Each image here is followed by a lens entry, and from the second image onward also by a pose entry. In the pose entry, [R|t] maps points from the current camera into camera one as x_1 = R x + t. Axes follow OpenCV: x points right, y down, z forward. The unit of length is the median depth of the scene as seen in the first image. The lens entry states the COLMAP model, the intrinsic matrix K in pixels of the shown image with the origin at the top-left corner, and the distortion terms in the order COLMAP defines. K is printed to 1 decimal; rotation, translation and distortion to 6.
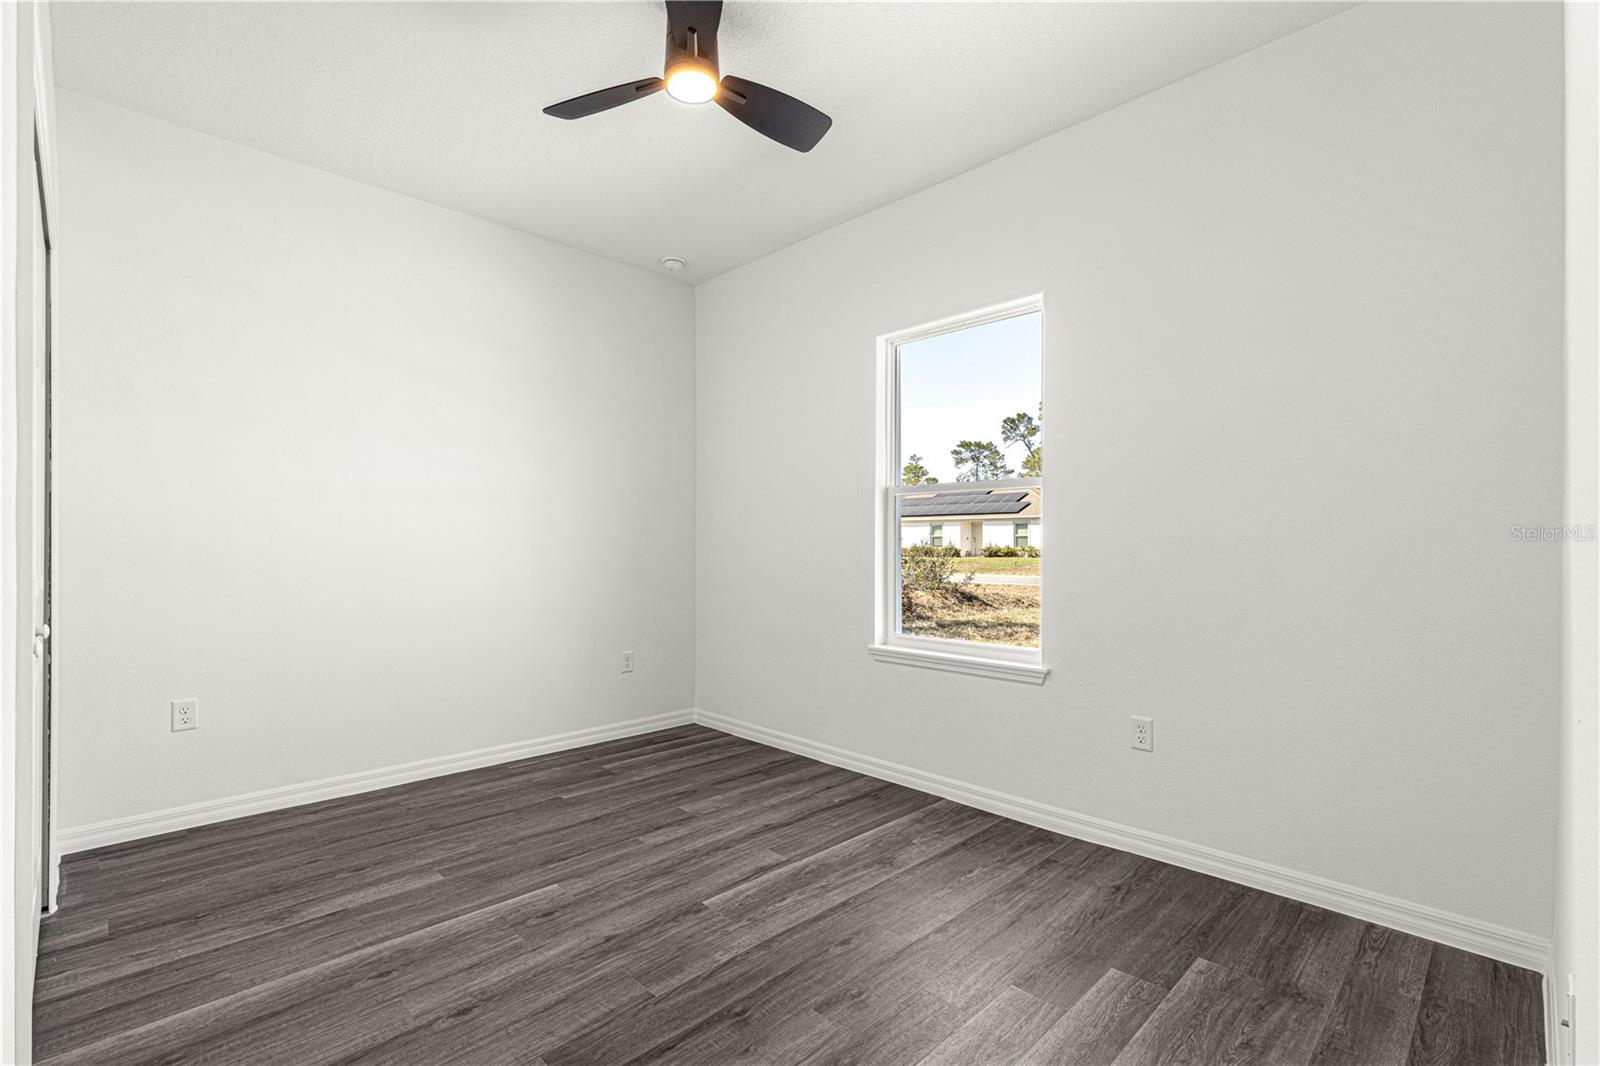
lens RADIAL K [[716.5, 0, 806.5], [0, 716.5, 543.7], [0, 0, 1]] dist [0.010183, -0.002047]
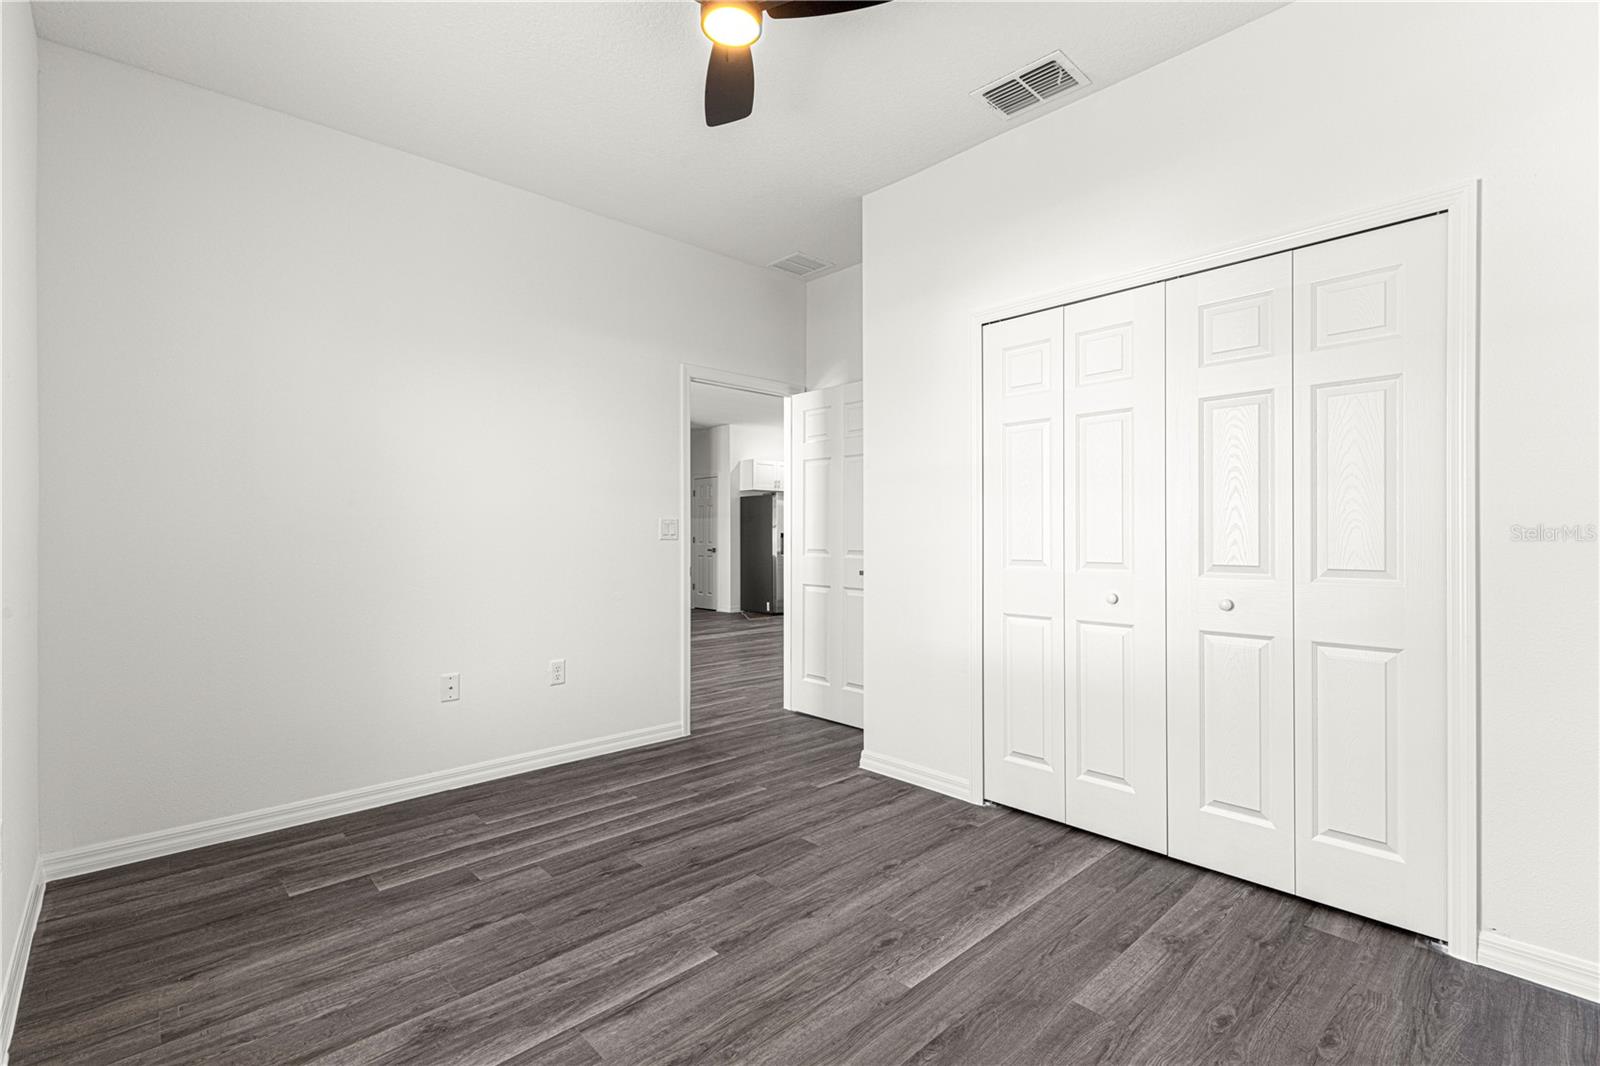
lens RADIAL K [[716.5, 0, 806.4], [0, 716.5, 535.5], [0, 0, 1]] dist [0.010183, -0.002047]
pose [[-0.999232, 0.000108, 0.039190, -0.302166], [0.000150, 0.999999, 0.001072, -0.002355], [-0.039190, 0.001077, -0.999231, 1.972862]]
